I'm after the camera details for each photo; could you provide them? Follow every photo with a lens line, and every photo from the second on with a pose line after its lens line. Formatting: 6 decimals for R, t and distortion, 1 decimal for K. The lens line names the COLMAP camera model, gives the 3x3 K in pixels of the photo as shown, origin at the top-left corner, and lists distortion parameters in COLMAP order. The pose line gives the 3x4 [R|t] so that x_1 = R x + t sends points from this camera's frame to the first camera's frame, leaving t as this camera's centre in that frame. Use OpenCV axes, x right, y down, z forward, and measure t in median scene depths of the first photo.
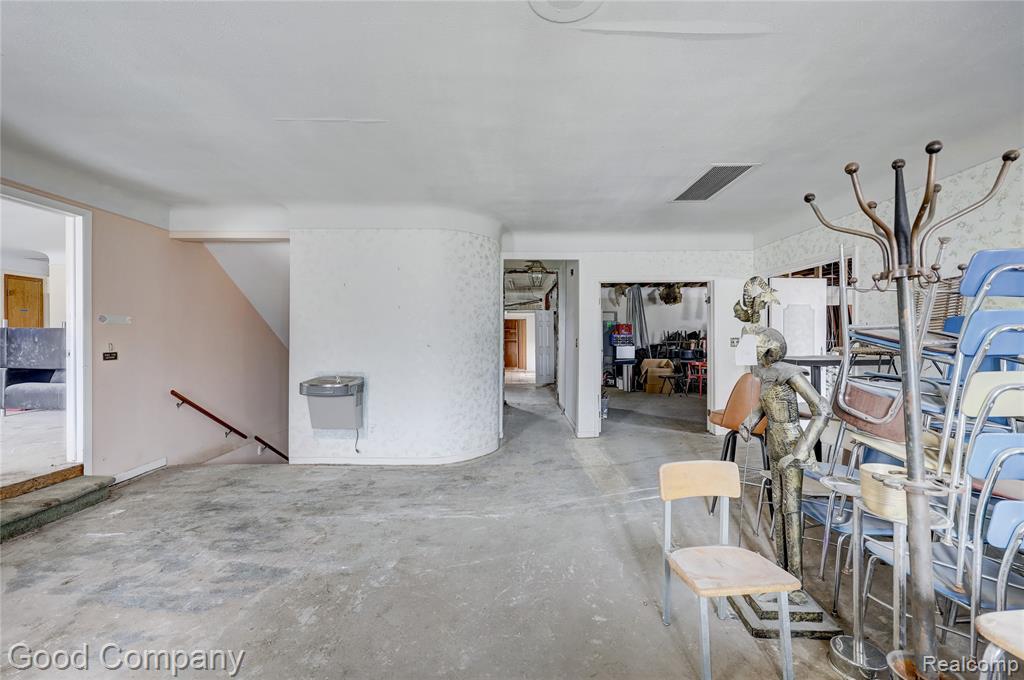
lens RADIAL K [[439.8, 0, 512.0], [0, 439.8, 343.1], [0, 0, 1]] dist [0.002066, 0.000301]
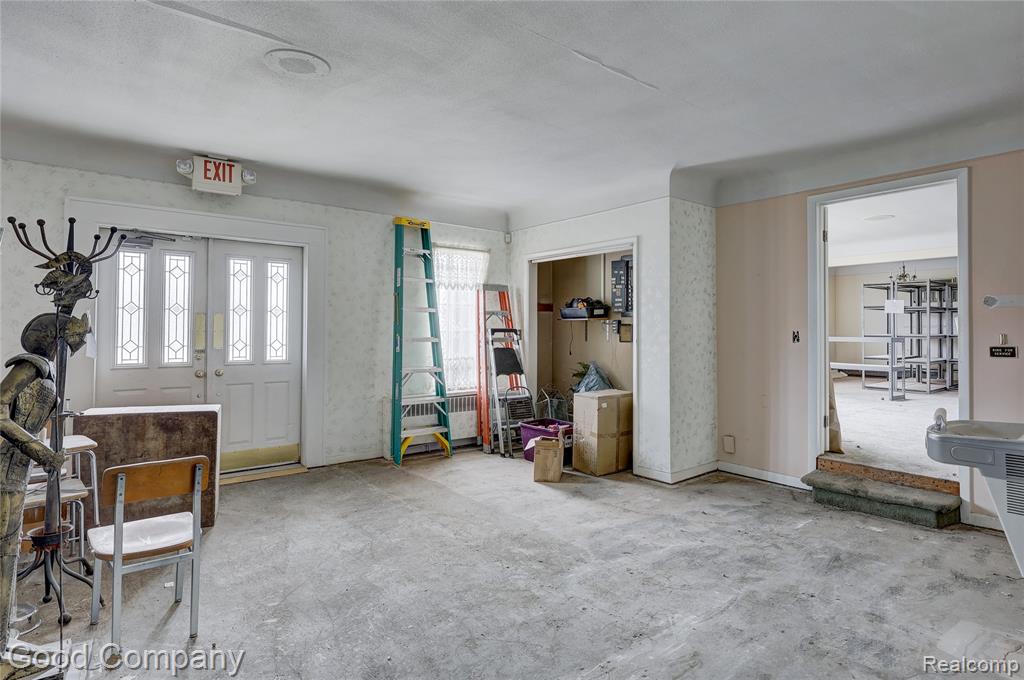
lens RADIAL K [[549.6, 0, 510.9], [0, 549.6, 318.5], [0, 0, 1]] dist [0.002345, 0.000434]
pose [[-0.794934, -0.011181, -0.606593, 0.347532], [-0.004585, 0.999912, -0.012422, -0.012474], [0.606679, -0.007093, -0.794915, 1.503969]]
